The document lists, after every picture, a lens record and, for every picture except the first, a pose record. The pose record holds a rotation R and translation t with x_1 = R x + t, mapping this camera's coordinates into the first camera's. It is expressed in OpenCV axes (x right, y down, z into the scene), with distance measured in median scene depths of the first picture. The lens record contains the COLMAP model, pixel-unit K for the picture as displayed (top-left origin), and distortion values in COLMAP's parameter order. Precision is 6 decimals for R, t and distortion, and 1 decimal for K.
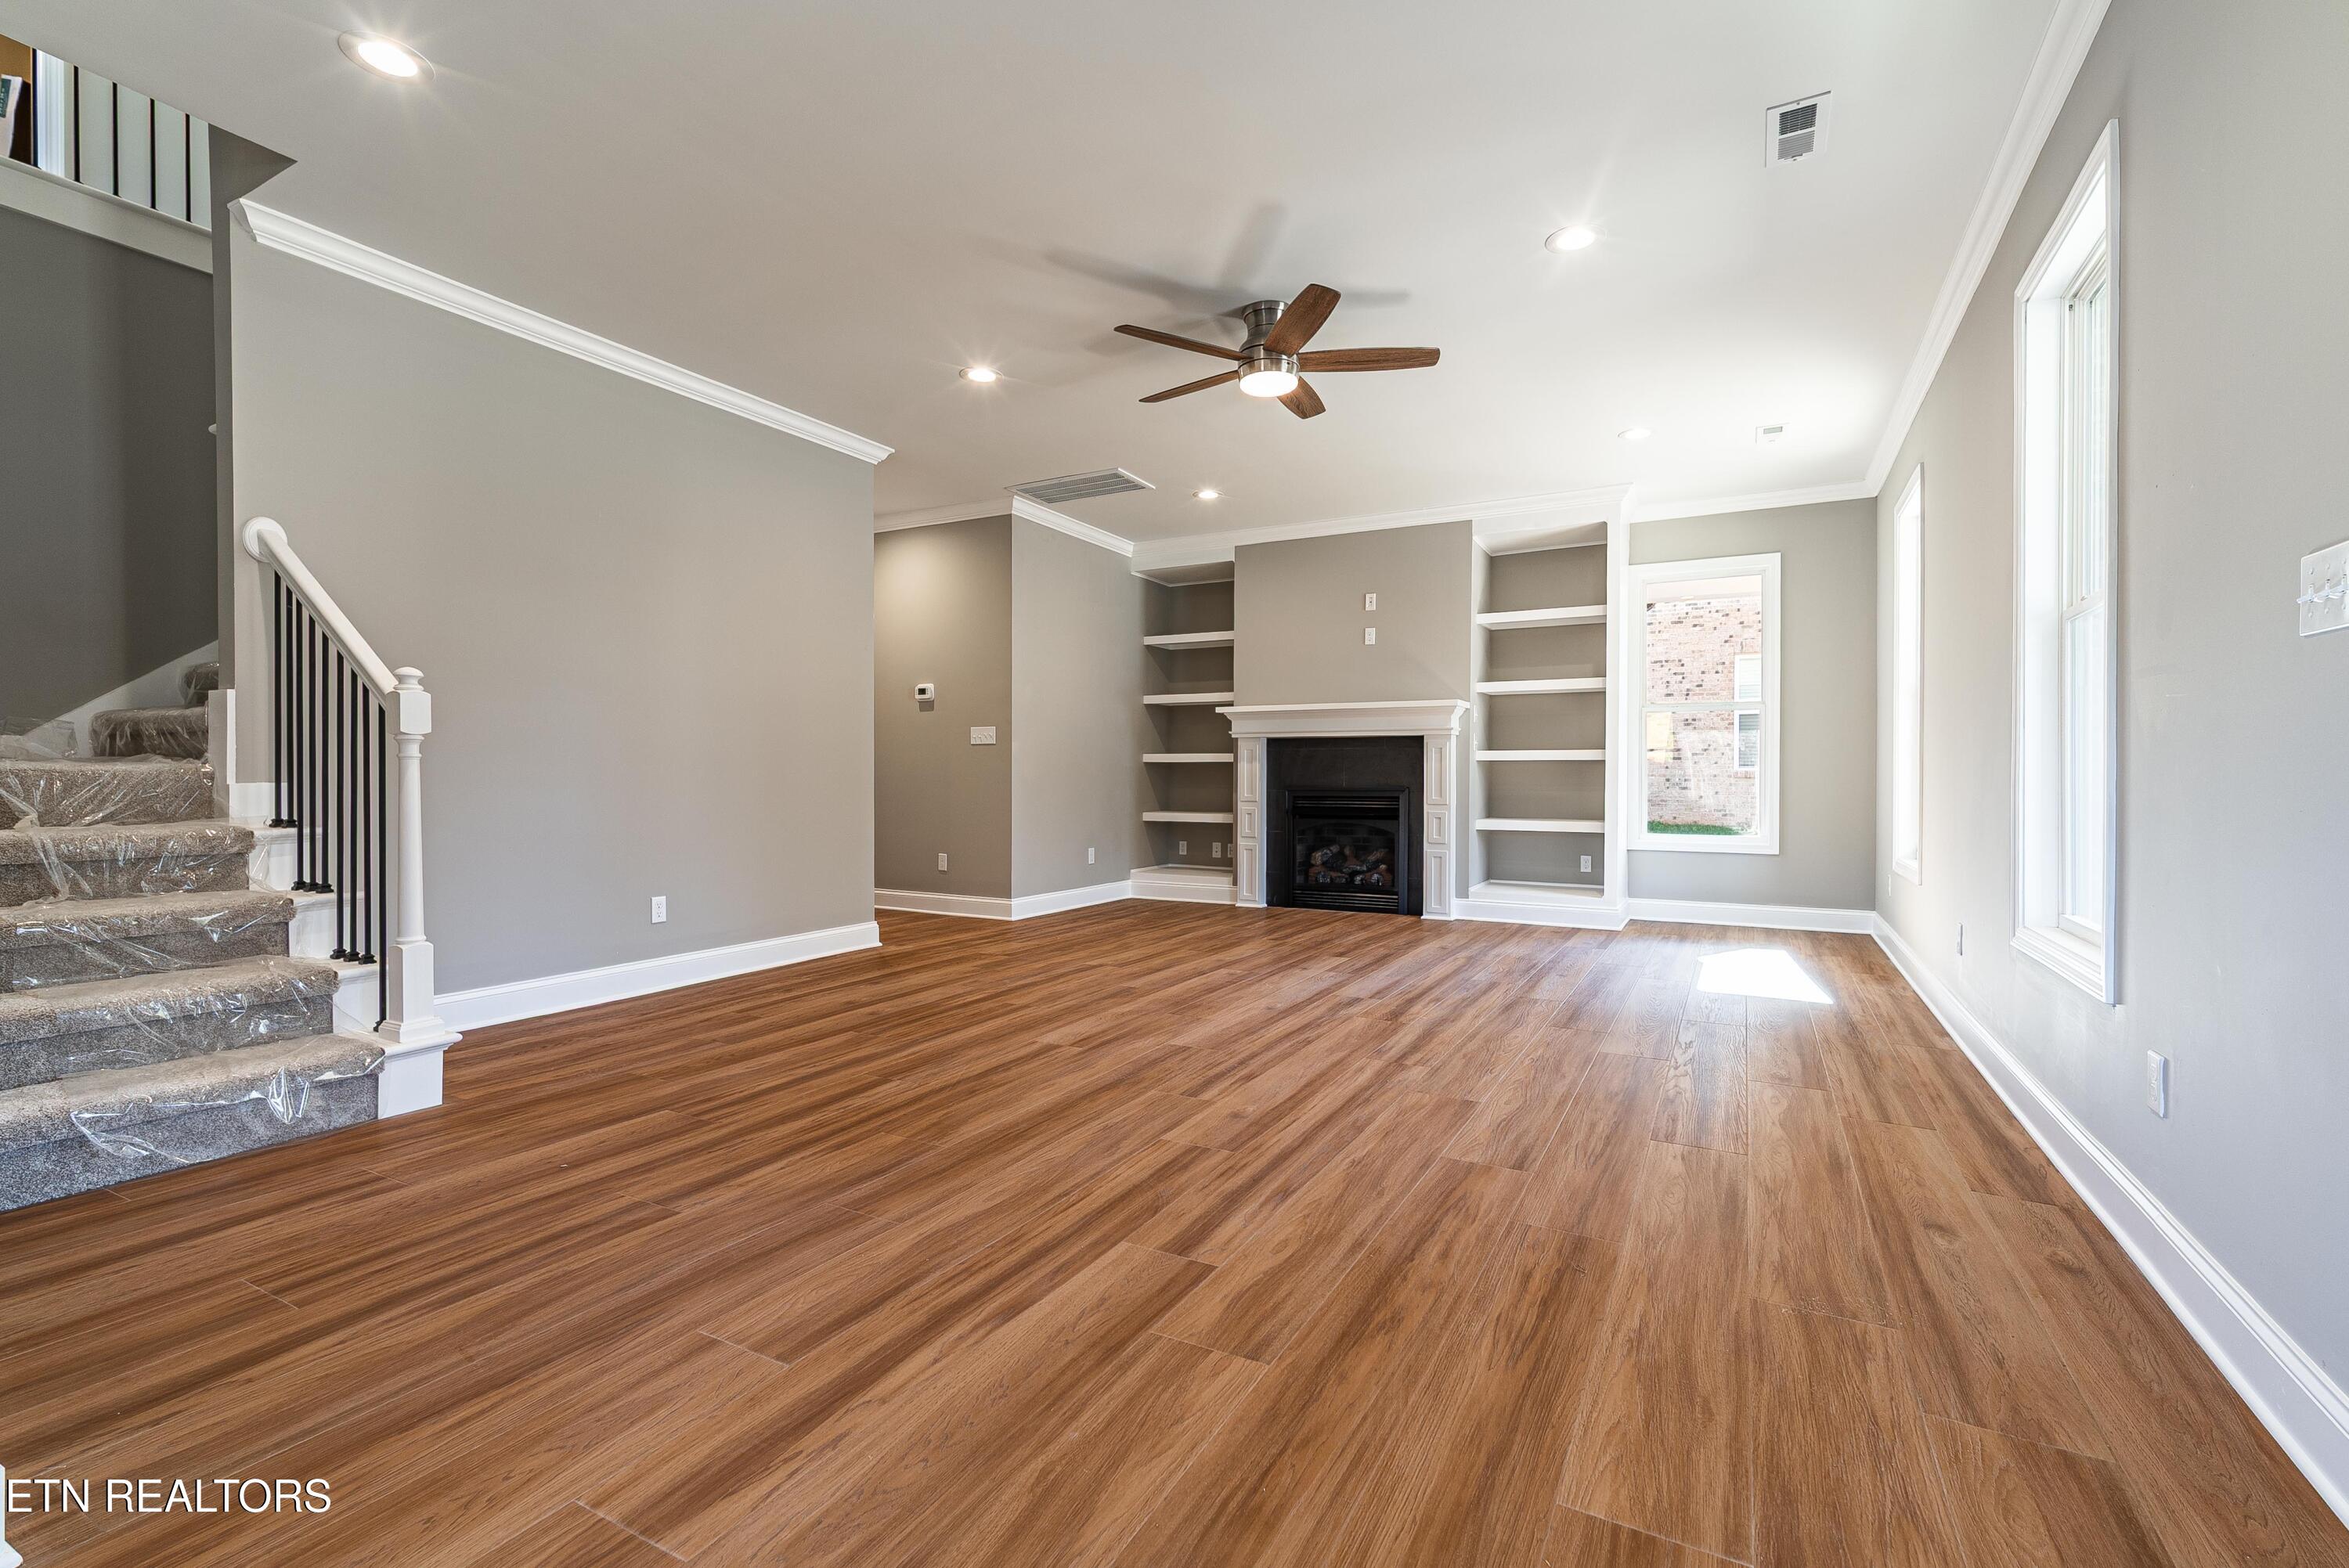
lens RADIAL K [[996.5, 0, 1255.7], [0, 996.5, 784.7], [0, 0, 1]] dist [0.020412, 0.000092]
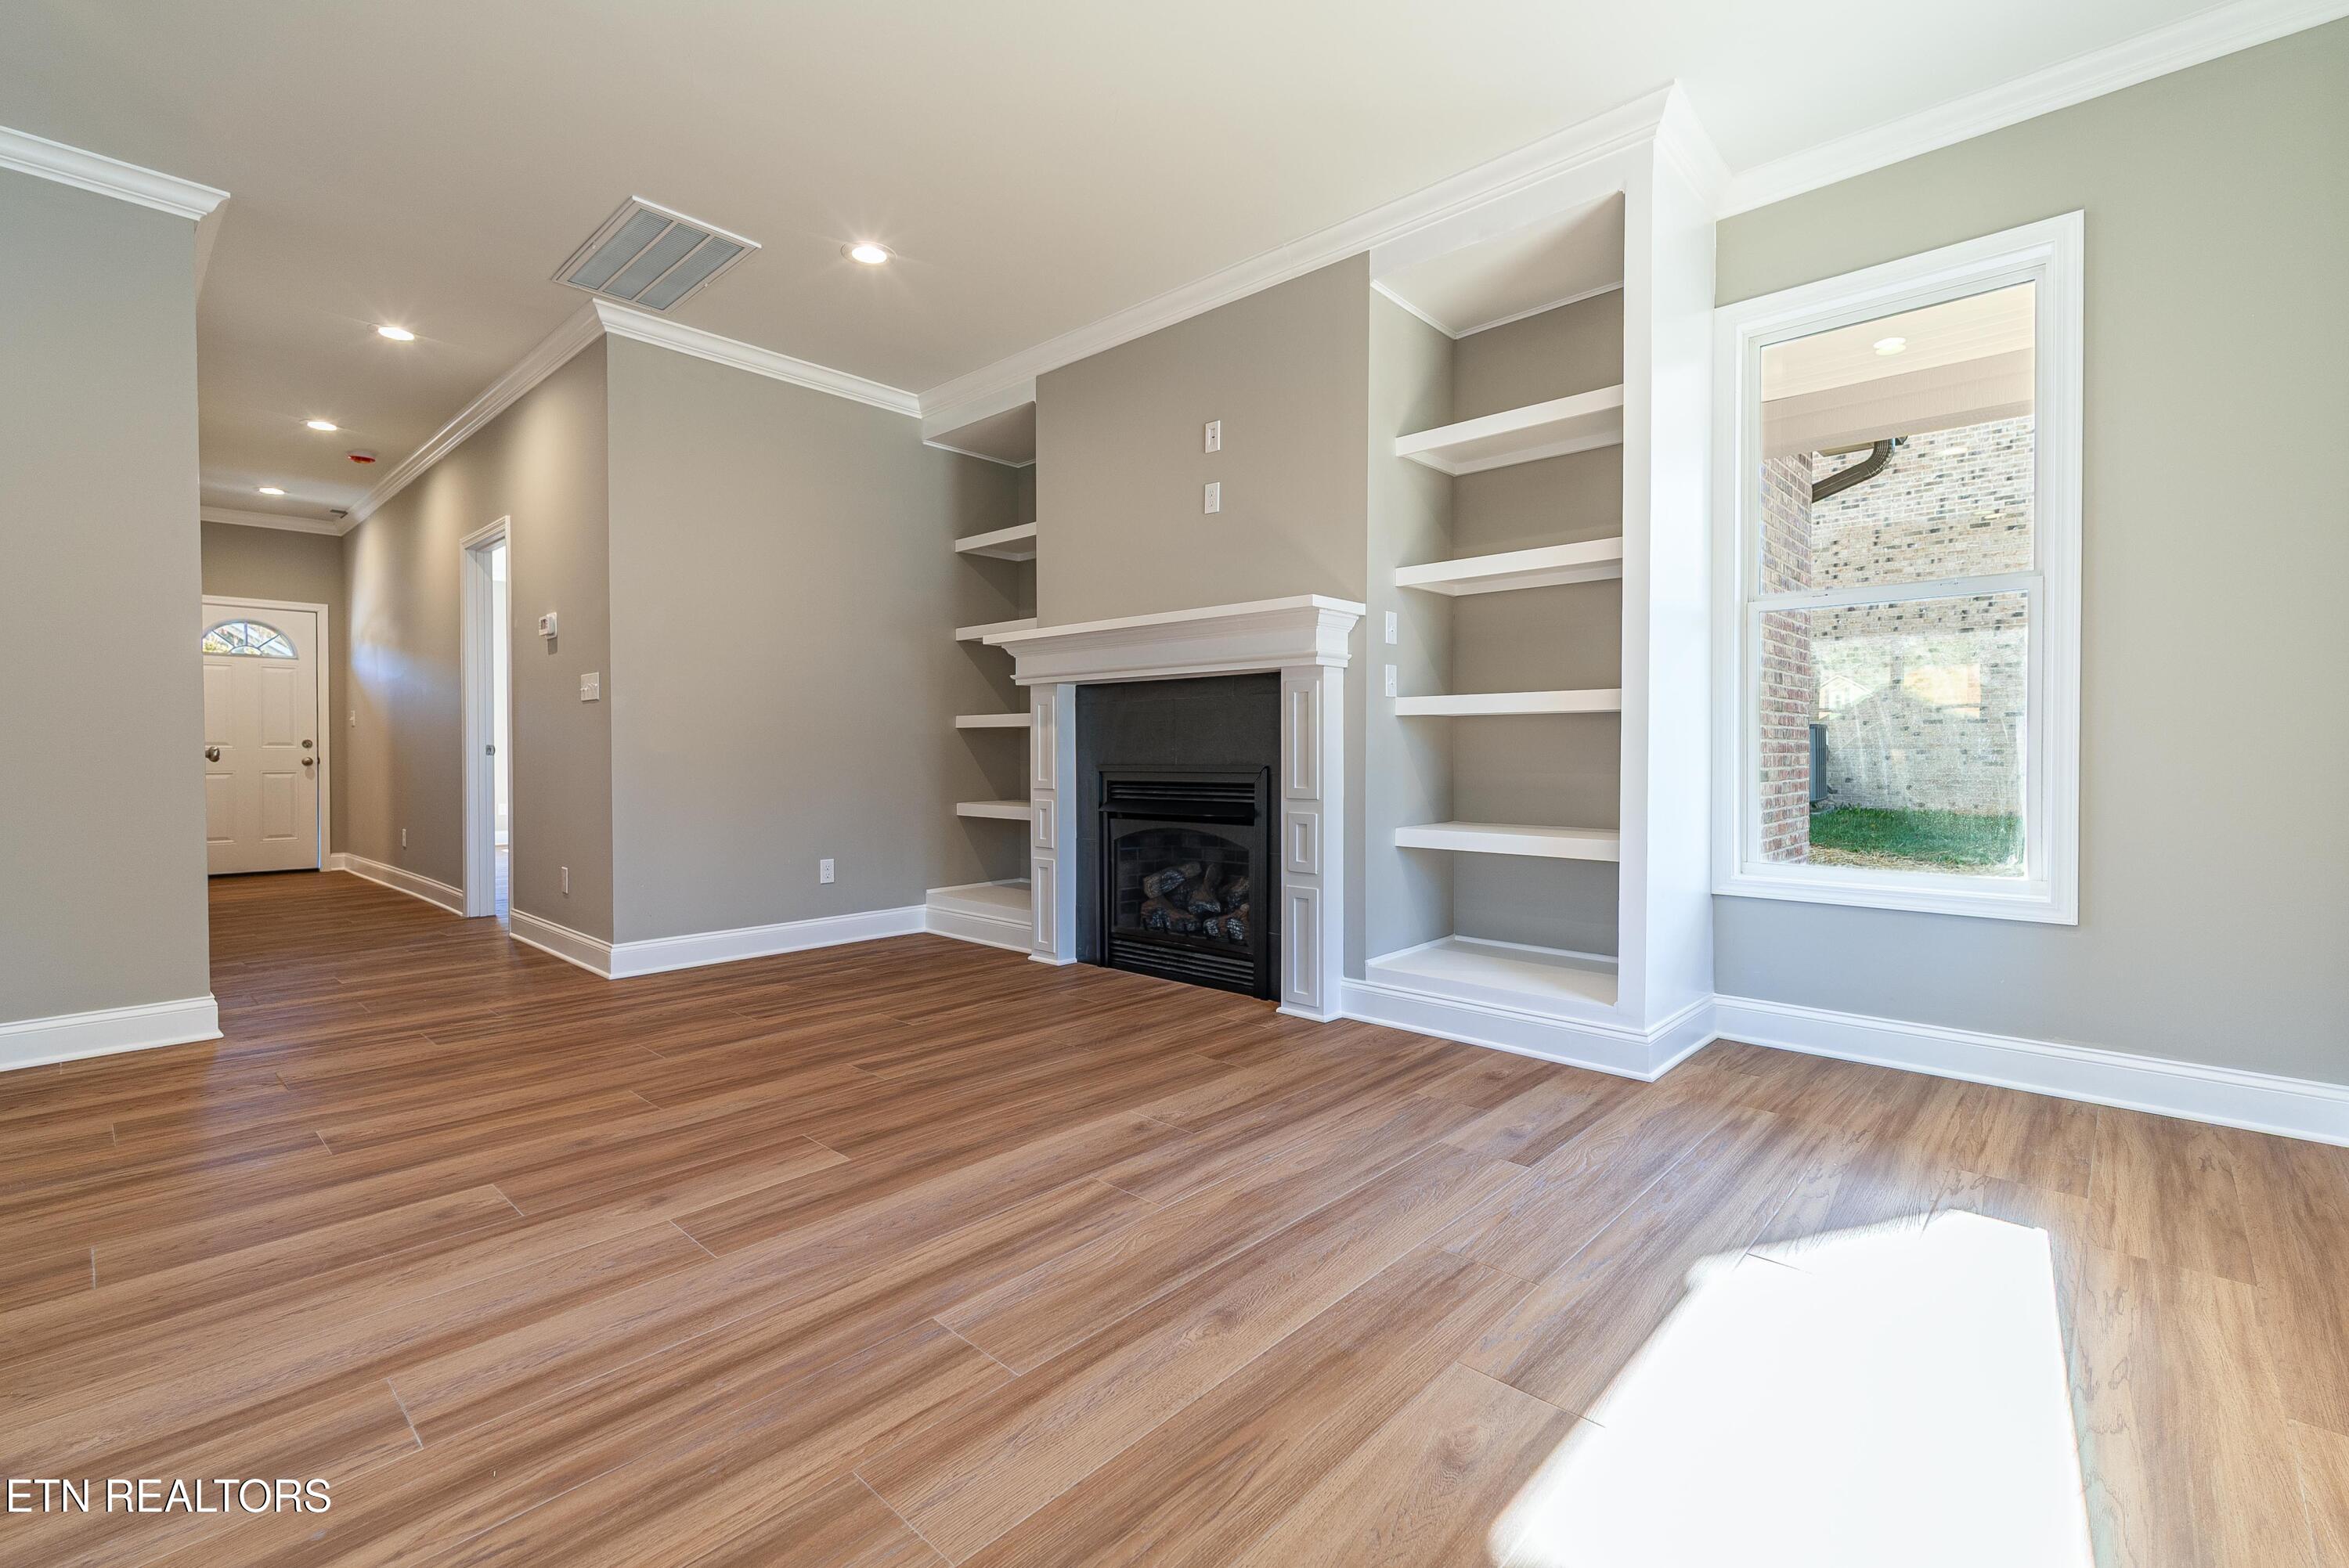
lens RADIAL K [[1020.8, 0, 1186.2], [0, 1020.8, 775.8], [0, 0, 1]] dist [0.003835, 0.000642]
pose [[0.959187, 0.002923, -0.282759, 0.265531], [0.002305, 0.999833, 0.018153, -0.003048], [0.282765, -0.018064, 0.959019, 0.444134]]
